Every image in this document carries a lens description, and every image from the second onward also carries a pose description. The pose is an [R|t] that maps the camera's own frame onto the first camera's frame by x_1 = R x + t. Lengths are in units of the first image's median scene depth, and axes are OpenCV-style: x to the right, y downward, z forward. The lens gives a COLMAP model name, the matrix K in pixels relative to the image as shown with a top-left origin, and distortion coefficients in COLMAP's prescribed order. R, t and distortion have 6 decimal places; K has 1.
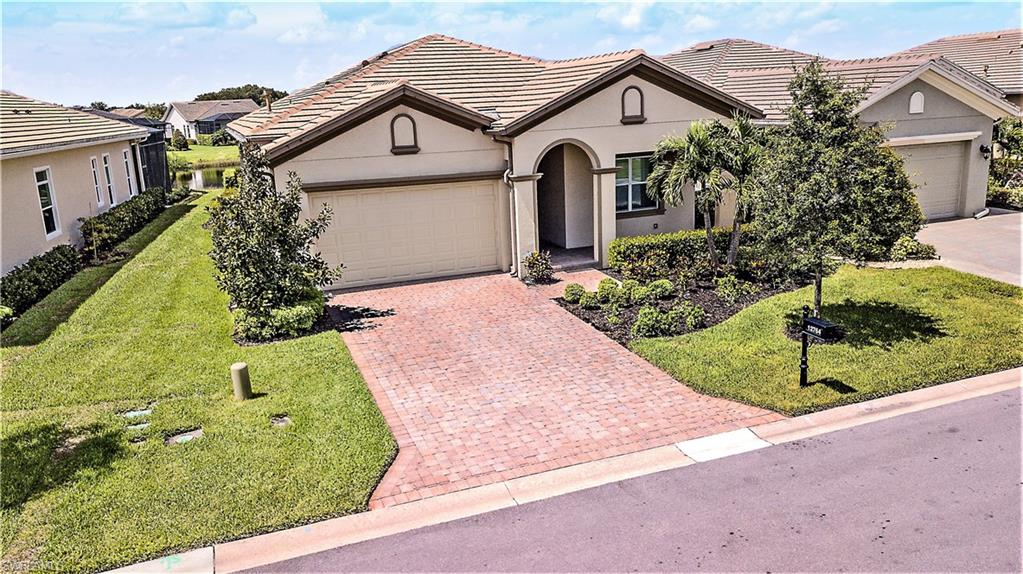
lens RADIAL K [[780.8, 0, 511.3], [0, 780.8, 288.5], [0, 0, 1]] dist [-0.014964, 0.002479]
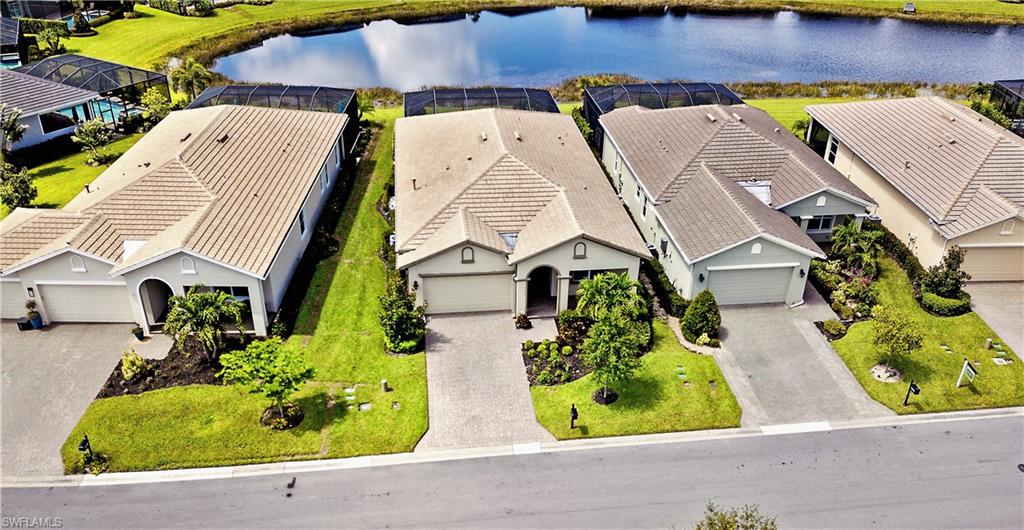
lens RADIAL K [[751.9, 0, 510.8], [0, 751.9, 263.7], [0, 0, 1]] dist [0.001781, -0.004888]
pose [[0.972147, 0.157495, -0.173570, 0.489057], [-0.113812, 0.964616, 0.237828, -0.973745], [0.204885, -0.211450, 0.955673, -1.382405]]
